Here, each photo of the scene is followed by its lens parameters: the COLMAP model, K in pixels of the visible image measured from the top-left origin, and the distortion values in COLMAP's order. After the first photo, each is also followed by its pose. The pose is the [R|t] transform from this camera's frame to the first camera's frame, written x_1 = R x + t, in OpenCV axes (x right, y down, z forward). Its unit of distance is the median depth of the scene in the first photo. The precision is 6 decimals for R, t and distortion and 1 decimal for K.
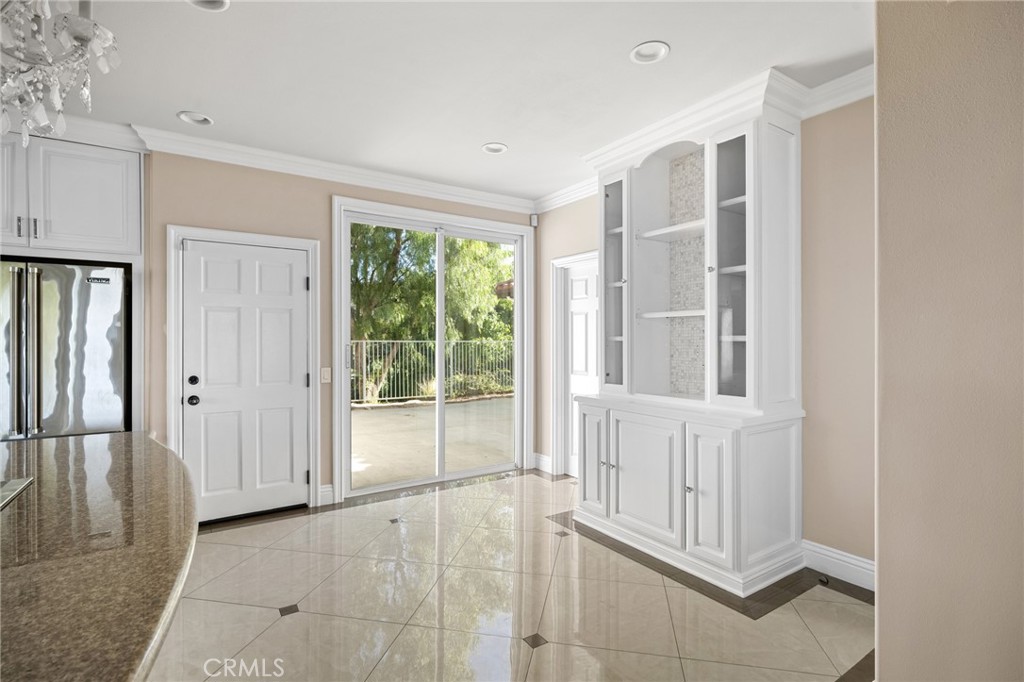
lens RADIAL K [[502.9, 0, 521.6], [0, 502.9, 338.3], [0, 0, 1]] dist [0.000452, -0.000548]
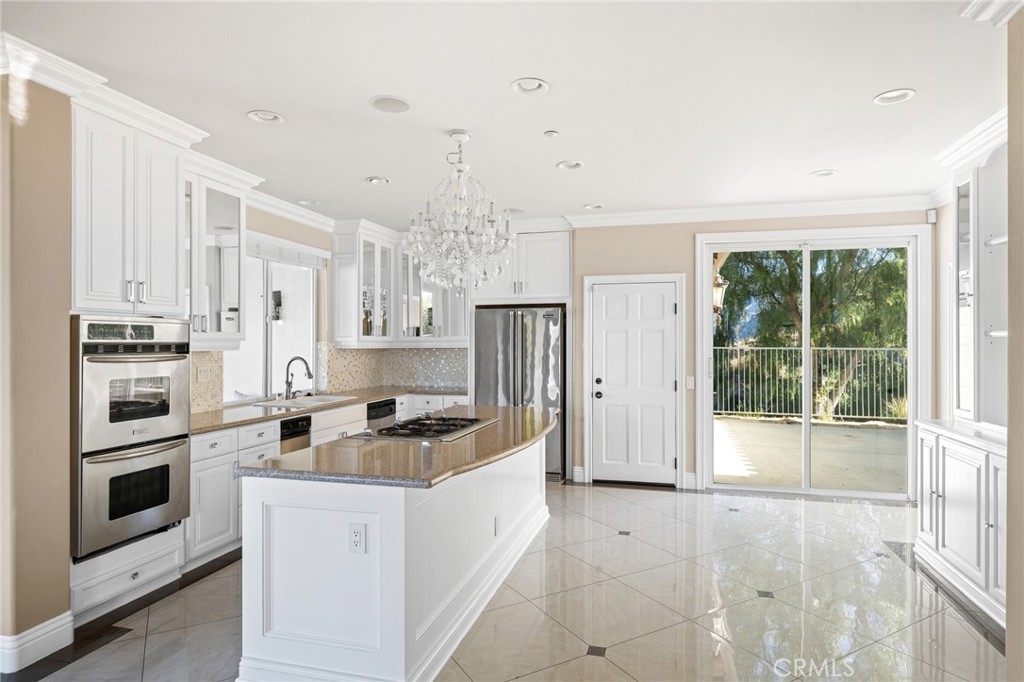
lens RADIAL K [[595.7, 0, 489.5], [0, 595.7, 340.3], [0, 0, 1]] dist [-0.004784, -0.007098]
pose [[0.629749, -0.001058, -0.776798, 0.433637], [0.002600, 0.999996, 0.000746, -0.032513], [0.776794, -0.002490, 0.629750, -0.291661]]
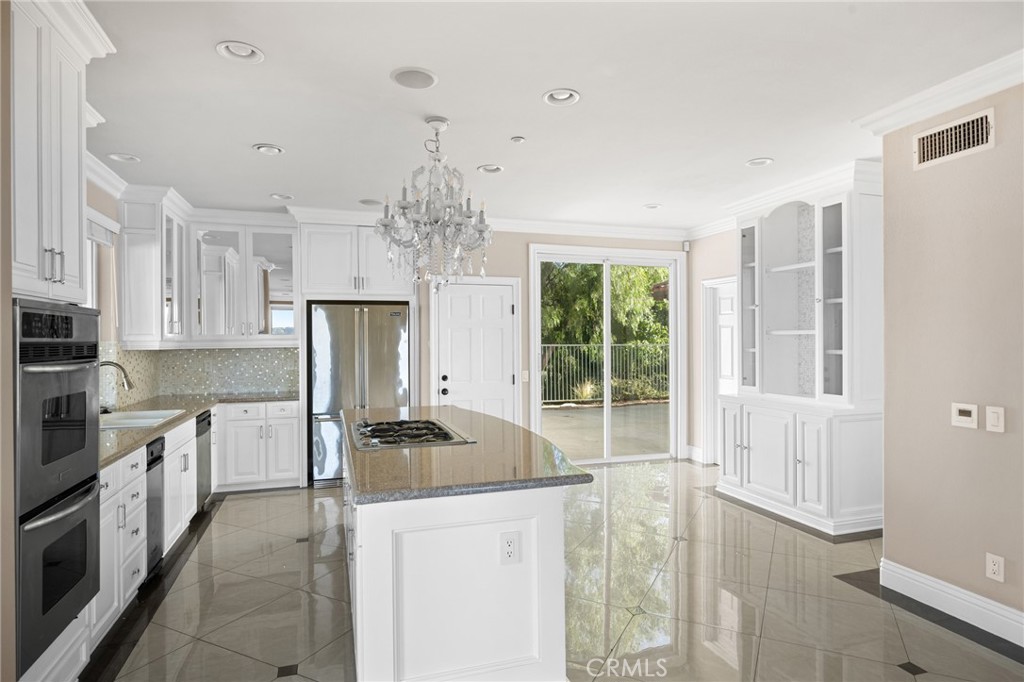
lens RADIAL K [[595.7, 0, 509.1], [0, 595.7, 339.7], [0, 0, 1]] dist [-0.004784, -0.007098]
pose [[0.959625, -0.004231, -0.281250, 0.022895], [0.005528, 0.999977, 0.003818, -0.032323], [0.281228, -0.005219, 0.959627, -0.570768]]
